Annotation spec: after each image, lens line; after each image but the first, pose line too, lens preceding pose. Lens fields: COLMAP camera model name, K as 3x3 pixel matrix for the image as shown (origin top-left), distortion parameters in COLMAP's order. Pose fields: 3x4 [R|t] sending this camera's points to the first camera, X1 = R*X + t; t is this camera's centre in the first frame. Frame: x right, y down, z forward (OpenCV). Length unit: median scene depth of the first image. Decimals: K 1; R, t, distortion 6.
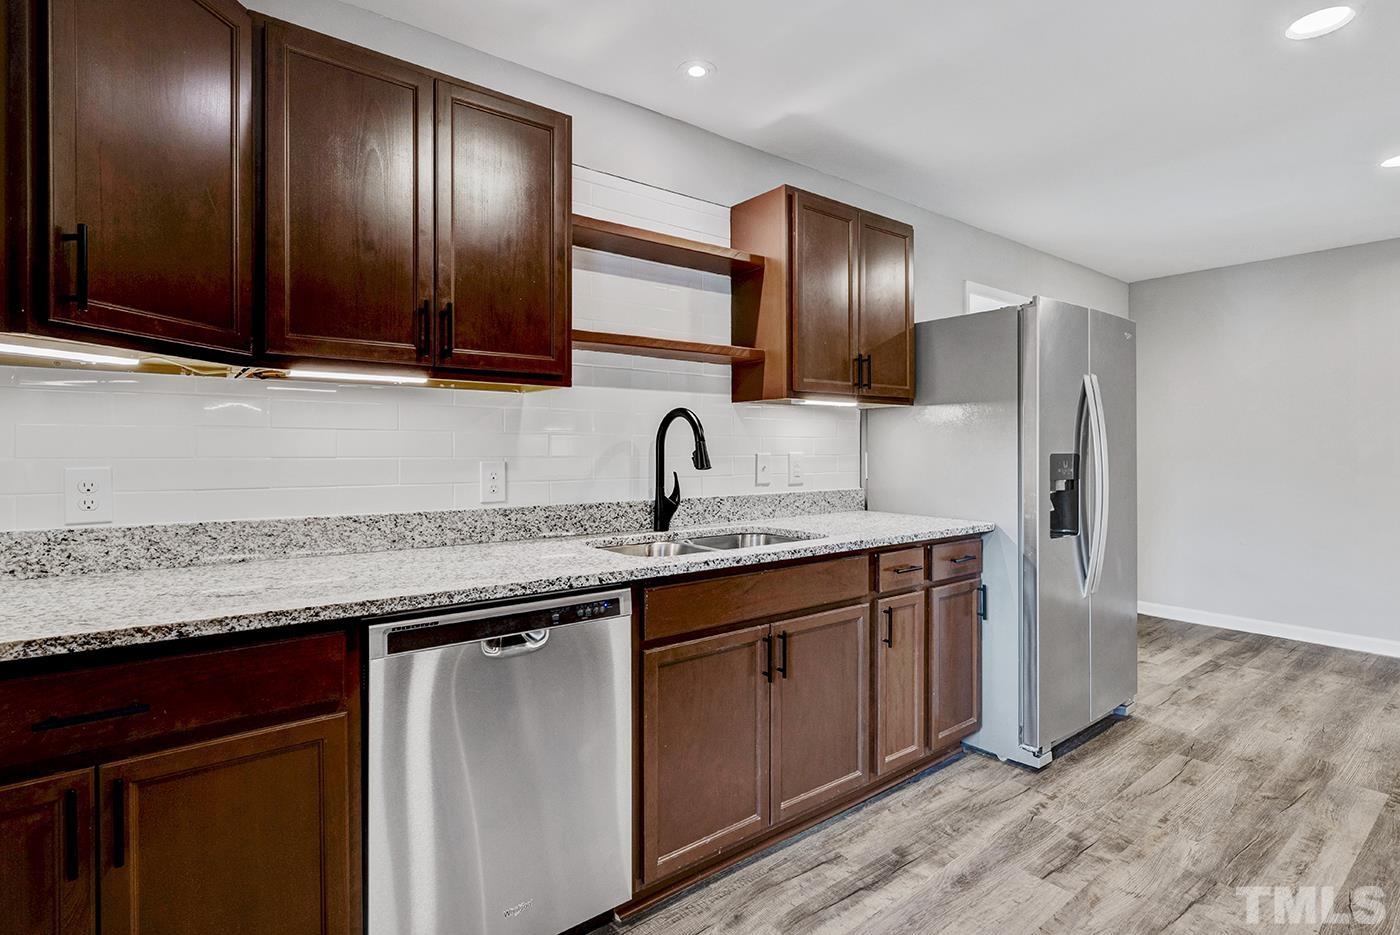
lens RADIAL K [[690.0, 0, 694.9], [0, 690.0, 457.3], [0, 0, 1]] dist [-0.002228, 0.000811]
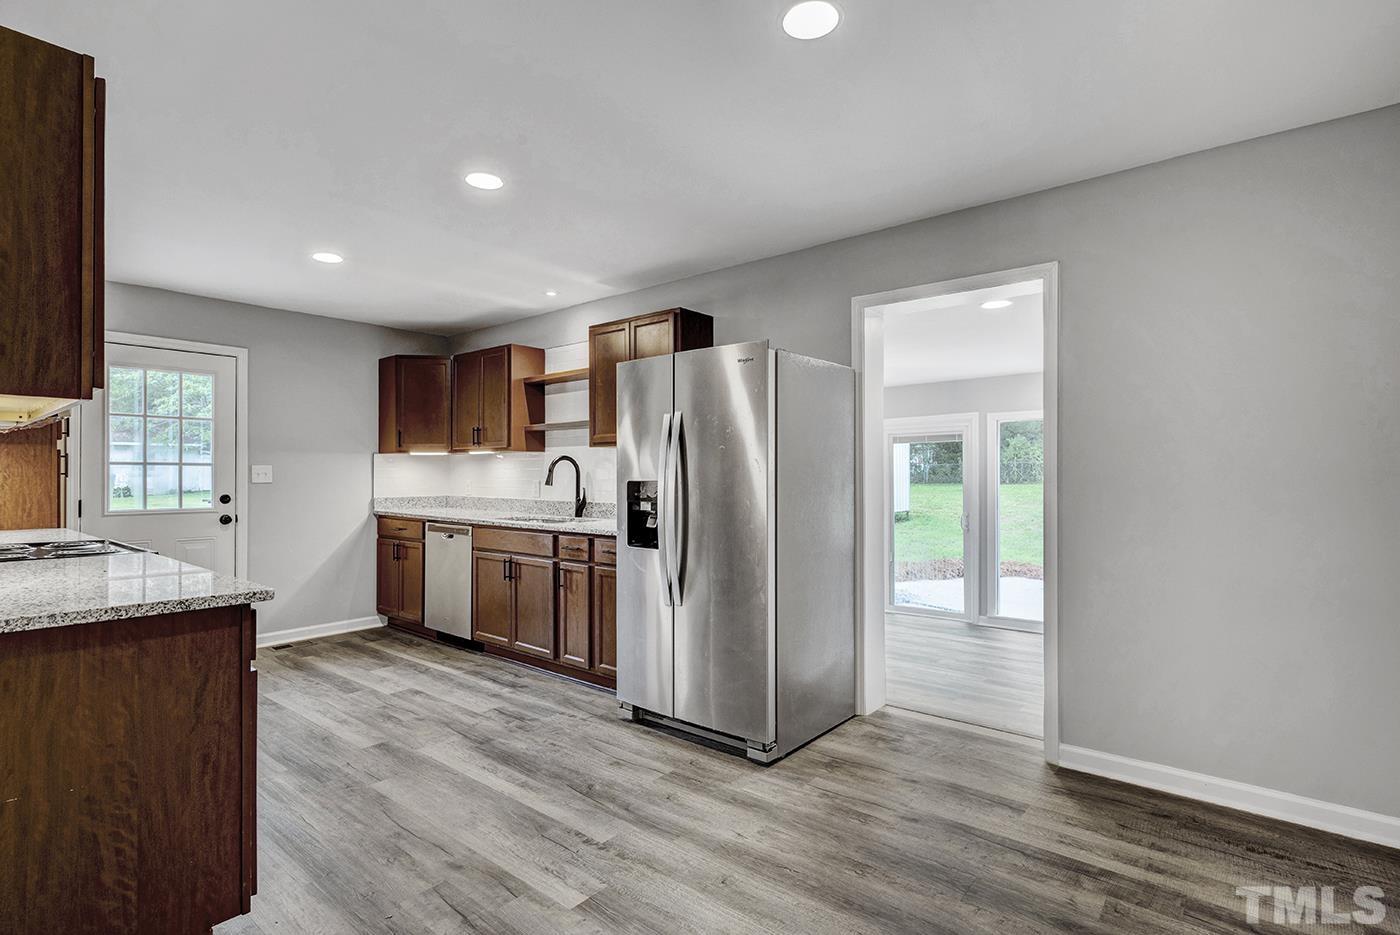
lens RADIAL K [[690.0, 0, 692.3], [0, 690.0, 471.8], [0, 0, 1]] dist [-0.002228, 0.000811]
pose [[0.197637, -0.003342, -0.980270, 1.998972], [-0.008583, 0.999950, -0.005140, -0.016260], [0.980238, 0.009430, 0.197598, 0.947407]]
